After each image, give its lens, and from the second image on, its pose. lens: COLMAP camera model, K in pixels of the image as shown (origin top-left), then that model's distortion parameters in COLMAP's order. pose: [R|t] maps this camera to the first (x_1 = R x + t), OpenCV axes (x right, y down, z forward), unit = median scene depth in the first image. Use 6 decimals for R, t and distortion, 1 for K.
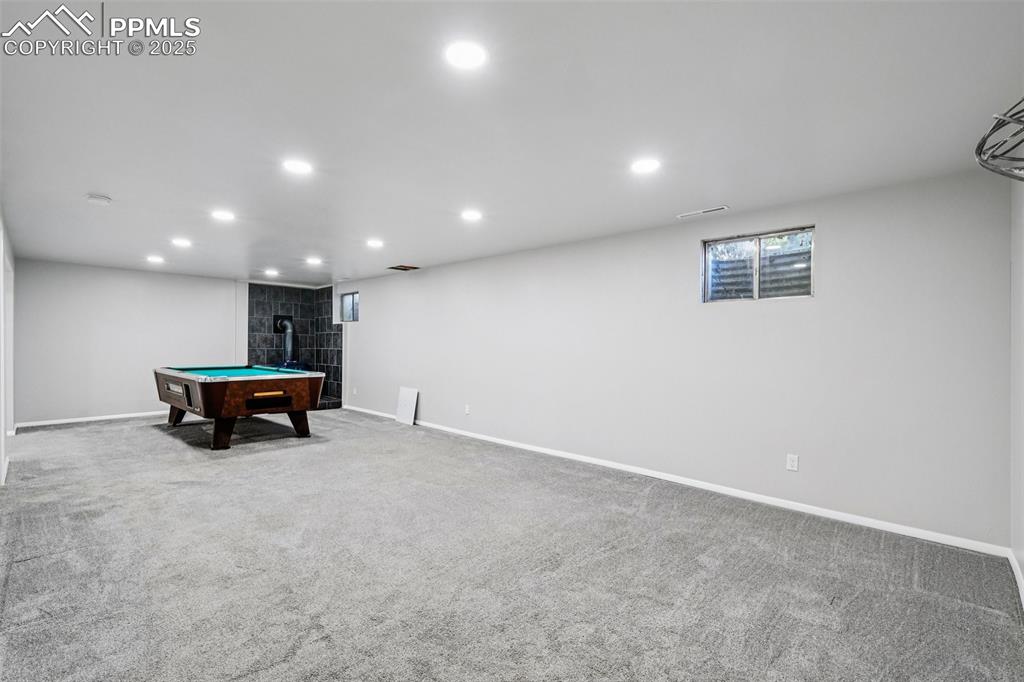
lens RADIAL K [[451.9, 0, 513.9], [0, 451.9, 339.9], [0, 0, 1]] dist [0.003312, 0.002579]
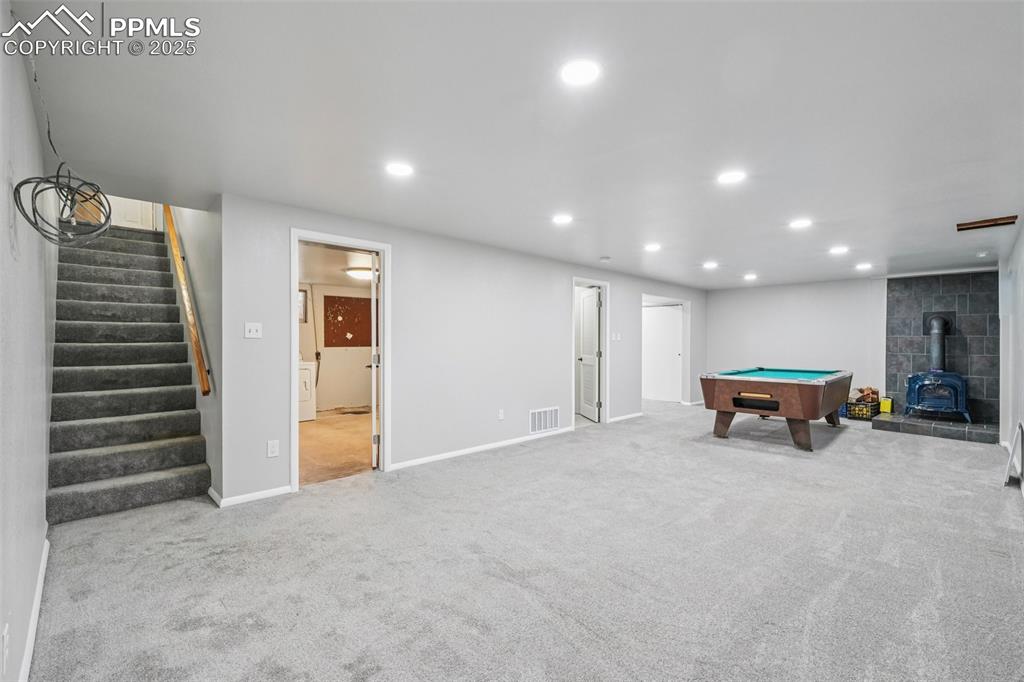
lens RADIAL K [[451.9, 0, 513.3], [0, 451.9, 343.6], [0, 0, 1]] dist [0.003312, 0.002579]
pose [[-0.038172, -0.005157, -0.999258, 0.371836], [0.000017, 0.999987, -0.005161, 0.005497], [0.999271, -0.000214, -0.038171, 0.364028]]
